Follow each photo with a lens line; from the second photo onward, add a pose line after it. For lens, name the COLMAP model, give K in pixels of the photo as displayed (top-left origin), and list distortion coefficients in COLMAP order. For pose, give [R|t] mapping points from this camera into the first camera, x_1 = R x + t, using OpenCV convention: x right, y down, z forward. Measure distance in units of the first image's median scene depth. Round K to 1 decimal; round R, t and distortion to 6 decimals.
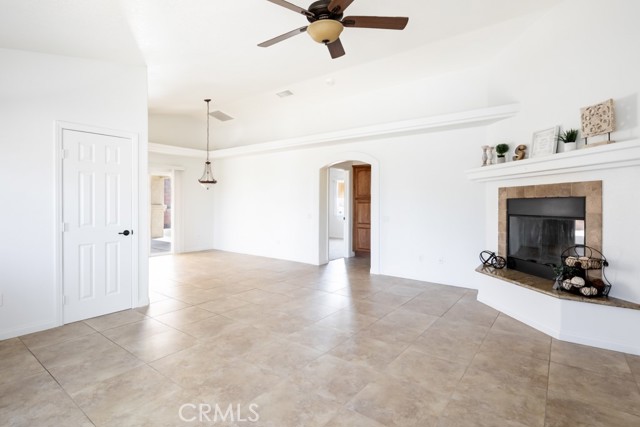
lens RADIAL K [[314.8, 0, 320.5], [0, 314.8, 203.2], [0, 0, 1]] dist [0.002675, -0.000321]
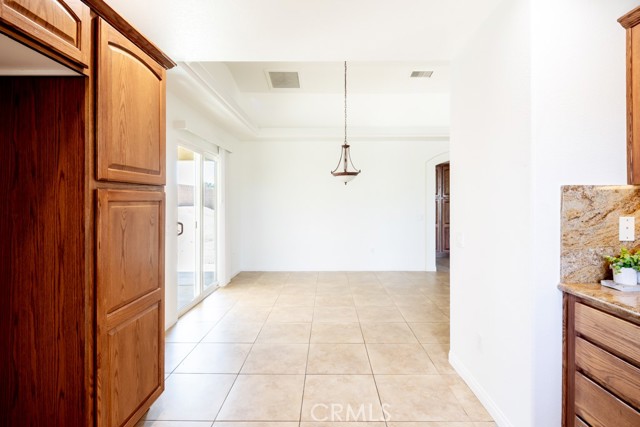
lens RADIAL K [[309.1, 0, 316.7], [0, 309.1, 195.3], [0, 0, 1]] dist [-0.002027, -0.000666]
pose [[0.822624, 0.006403, 0.568550, -1.345711], [0.003991, 0.999847, -0.017034, -0.012570], [-0.568572, 0.016282, 0.822472, 0.795284]]
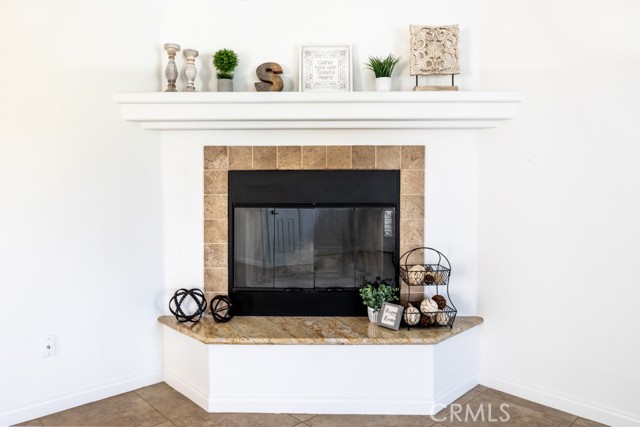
lens RADIAL K [[447.7, 0, 321.2], [0, 447.7, 204.6], [0, 0, 1]] dist [-0.006621, -0.000732]
pose [[0.162849, -0.030522, 0.986179, -0.057493], [-0.000734, 0.999517, 0.031056, 0.017865], [-0.986651, -0.005781, 0.162748, 0.834051]]
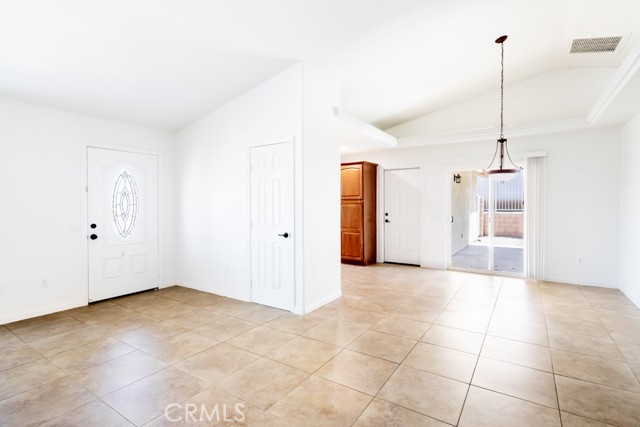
lens RADIAL K [[314.8, 0, 320.5], [0, 314.8, 203.2], [0, 0, 1]] dist [0.002675, -0.000321]
pose [[0.062354, -0.011880, -0.997983, 0.397108], [0.001147, 0.999929, -0.011832, 0.002650], [0.998053, -0.000407, 0.062363, 1.018135]]
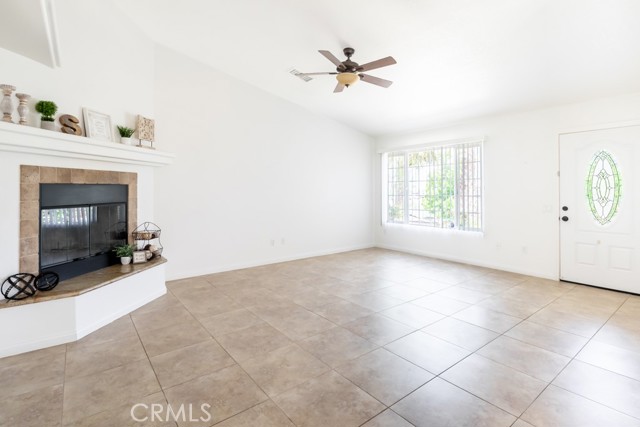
lens RADIAL K [[318.0, 0, 321.1], [0, 318.0, 187.5], [0, 0, 1]] dist [0.000883, -0.000007]
pose [[-0.962936, 0.000658, 0.269730, -0.179555], [-0.000505, 0.999991, -0.004242, -0.003608], [-0.269730, -0.004221, -0.962927, 1.646512]]
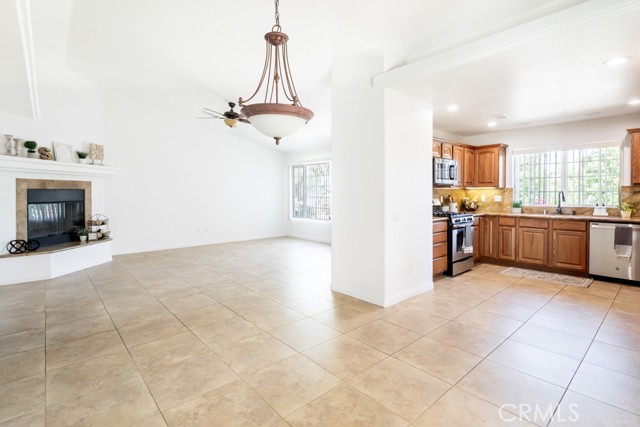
lens RADIAL K [[313.8, 0, 317.9], [0, 313.8, 196.9], [0, 0, 1]] dist [0.002889, 0.000335]
pose [[-0.977140, -0.005572, 0.212525, -0.748478], [-0.002330, 0.999877, 0.015502, -0.006214], [-0.212585, 0.014652, -0.977033, 2.089626]]
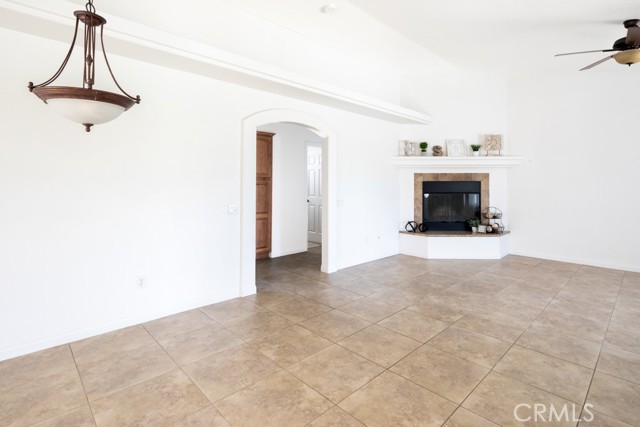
lens RADIAL K [[313.6, 0, 331.2], [0, 313.6, 177.5], [0, 0, 1]] dist [0.003187, -0.000682]
pose [[0.152367, 0.017530, 0.988169, -0.944983], [-0.001892, 0.999846, -0.017446, -0.006664], [-0.988322, 0.000789, 0.152376, 1.318661]]
